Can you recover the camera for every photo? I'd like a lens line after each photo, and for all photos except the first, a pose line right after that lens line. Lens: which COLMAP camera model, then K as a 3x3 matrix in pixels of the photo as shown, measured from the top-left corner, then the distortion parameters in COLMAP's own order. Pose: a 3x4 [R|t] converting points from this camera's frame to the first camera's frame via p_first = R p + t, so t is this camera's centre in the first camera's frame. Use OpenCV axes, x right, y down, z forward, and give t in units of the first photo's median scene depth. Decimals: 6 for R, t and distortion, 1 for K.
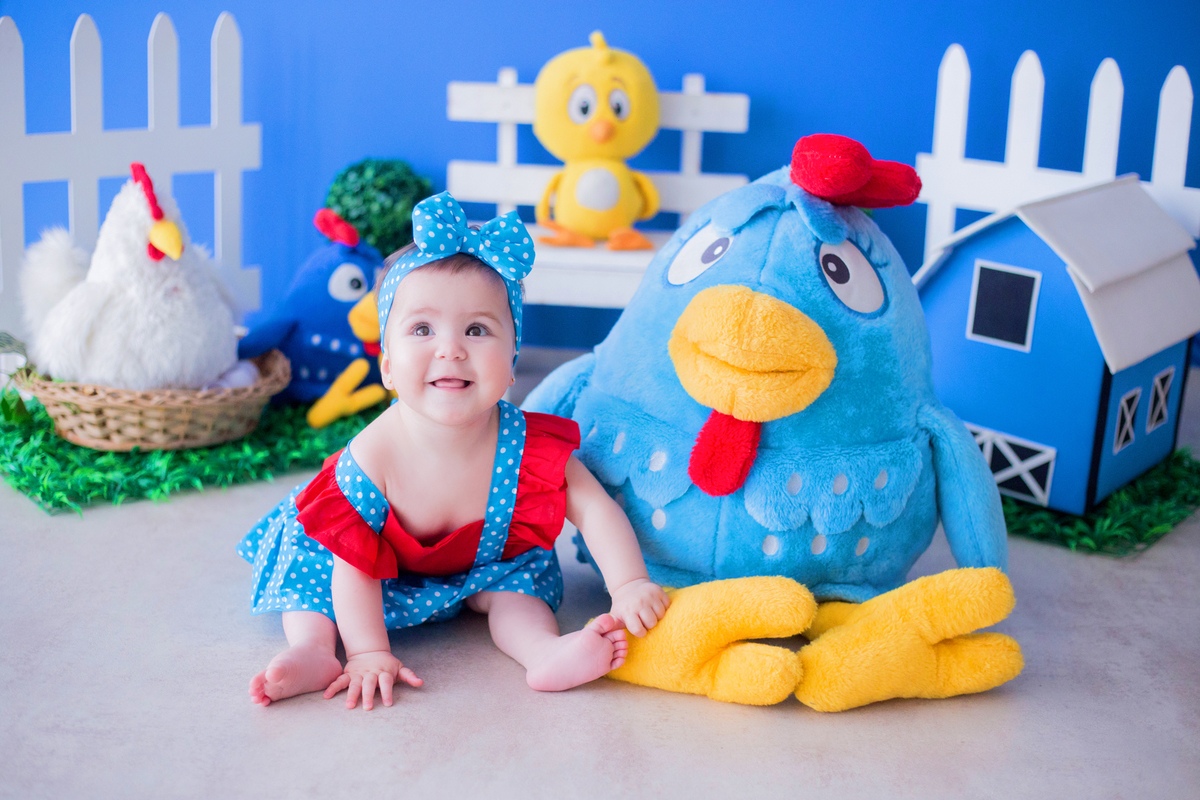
lens RADIAL K [[1862.3, 0, 594.3], [0, 1862.3, 410.6], [0, 0, 1]] dist [-0.100636, 0.000000]
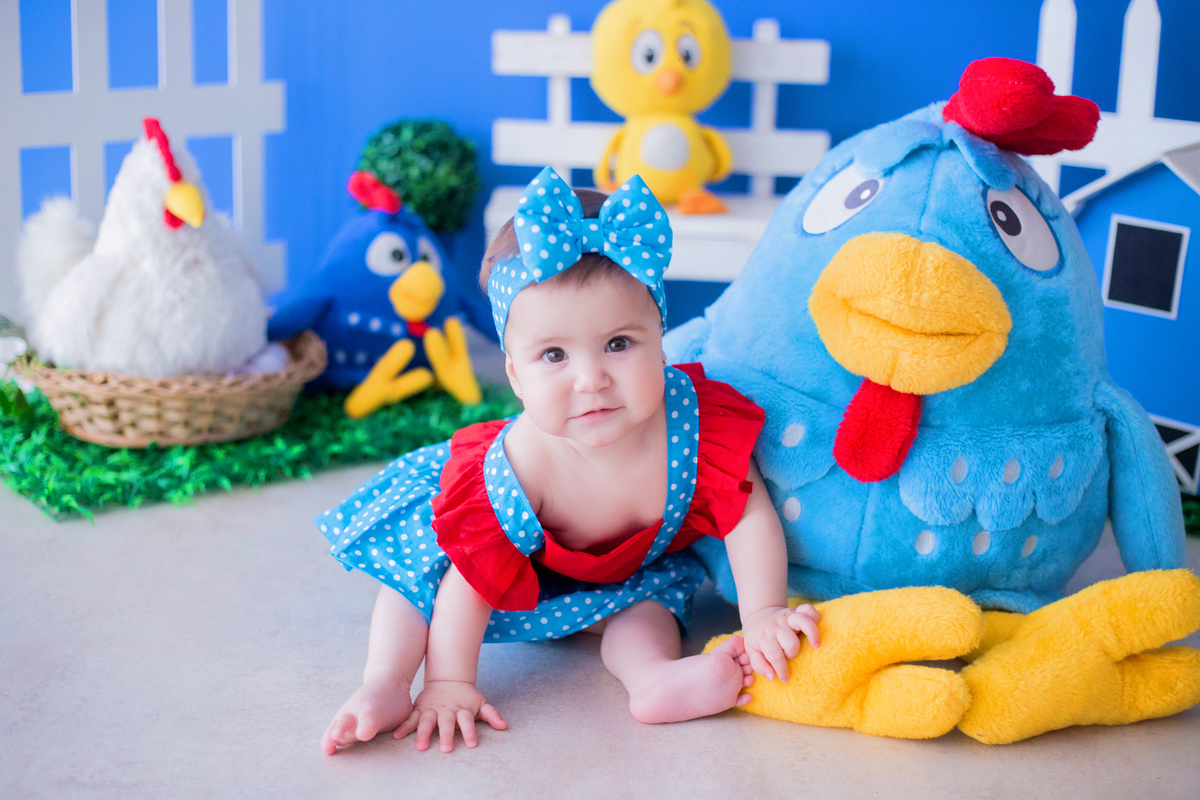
lens RADIAL K [[1862.3, 0, 595.8], [0, 1862.3, 394.6], [0, 0, 1]] dist [-0.100636, 0.000000]
pose [[0.999896, -0.014121, 0.002968, -0.040341], [0.014137, 0.999884, -0.005691, 0.004902], [-0.002887, 0.005732, 0.999979, 0.122866]]
